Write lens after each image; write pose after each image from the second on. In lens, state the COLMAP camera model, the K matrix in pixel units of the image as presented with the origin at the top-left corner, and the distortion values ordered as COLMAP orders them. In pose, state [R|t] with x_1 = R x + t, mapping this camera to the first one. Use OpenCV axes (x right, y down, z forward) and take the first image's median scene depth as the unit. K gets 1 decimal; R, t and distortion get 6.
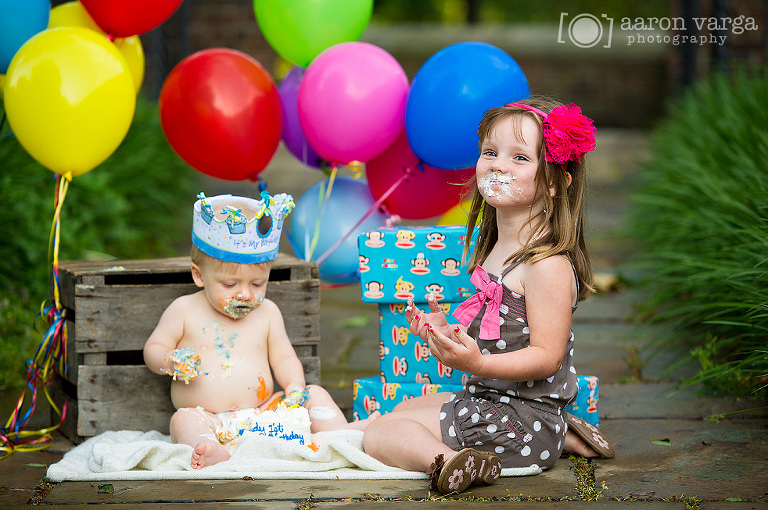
lens RADIAL K [[3529.9, 0, 384.0], [0, 3529.9, 255.0], [0, 0, 1]] dist [1.572159, 1.620143]
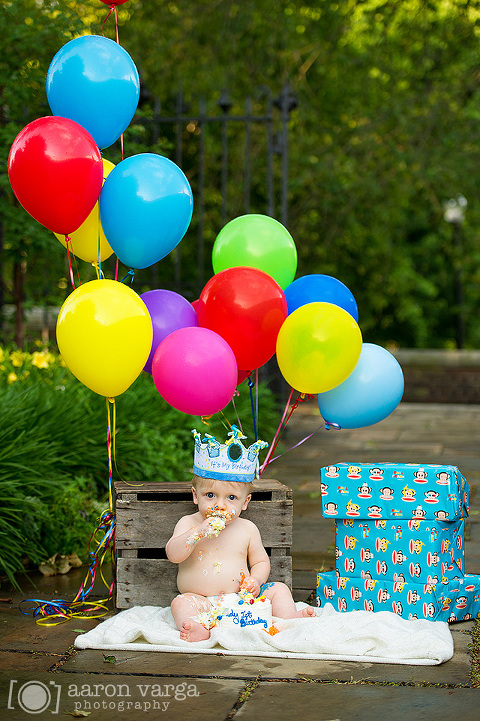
lens RADIAL K [[1634.4, 0, 240.0], [0, 1634.4, 360.5], [0, 0, 1]] dist [-0.010980, -0.248908]
pose [[0.993496, 0.015578, -0.112798, 0.032904], [-0.022563, 0.997888, -0.060917, -0.008225], [0.111611, 0.063066, 0.991749, 0.366748]]
